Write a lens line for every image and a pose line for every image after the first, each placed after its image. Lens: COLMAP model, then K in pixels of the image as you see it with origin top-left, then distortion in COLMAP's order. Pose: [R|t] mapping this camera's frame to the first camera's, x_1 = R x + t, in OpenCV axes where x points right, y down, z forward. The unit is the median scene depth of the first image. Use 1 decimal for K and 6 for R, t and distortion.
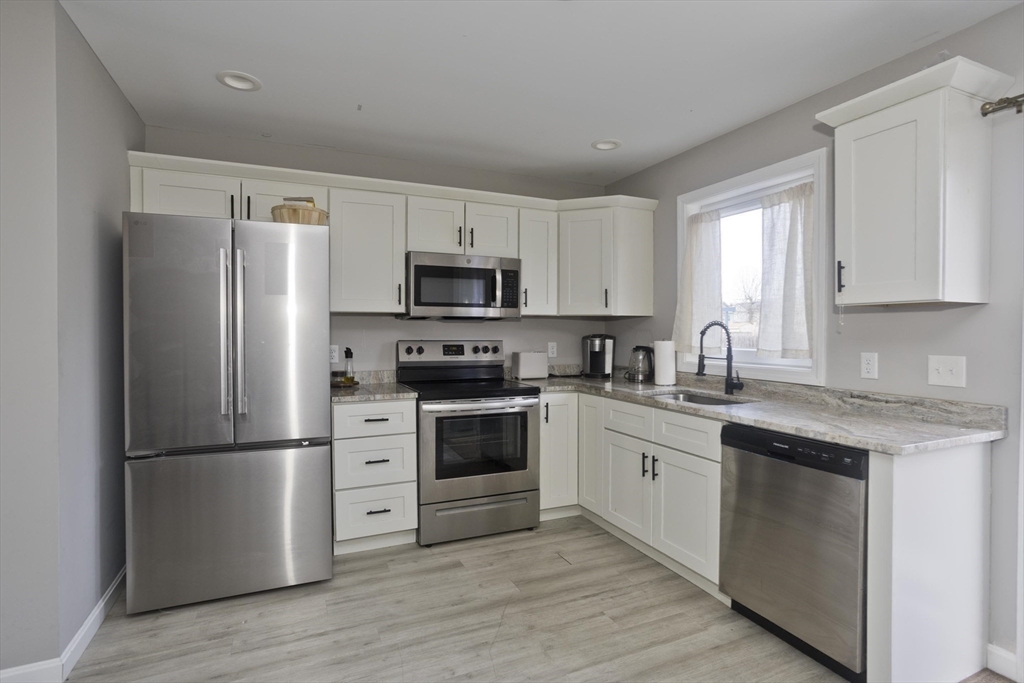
lens RADIAL K [[509.5, 0, 517.6], [0, 509.5, 335.0], [0, 0, 1]] dist [-0.000277, 0.001039]
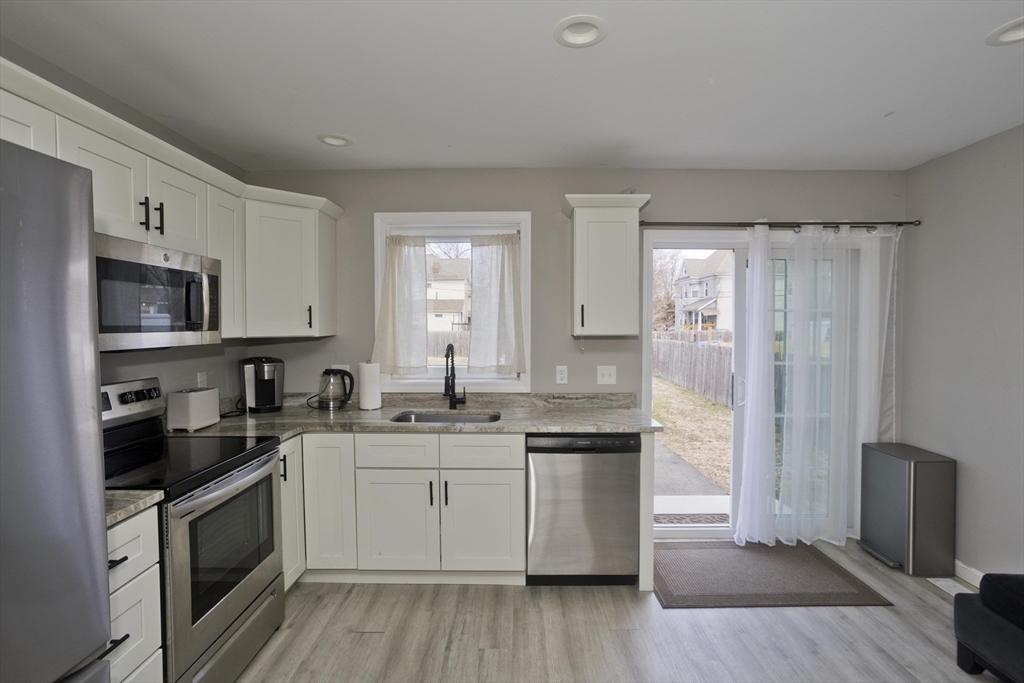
lens RADIAL K [[507.7, 0, 512.0], [0, 507.7, 341.5], [0, 0, 1]] dist [-0.003605, 0.000255]
pose [[0.438086, -0.034328, 0.898277, -0.549109], [0.011765, 0.999404, 0.032455, -0.069014], [-0.898856, -0.003650, 0.438229, 0.421200]]
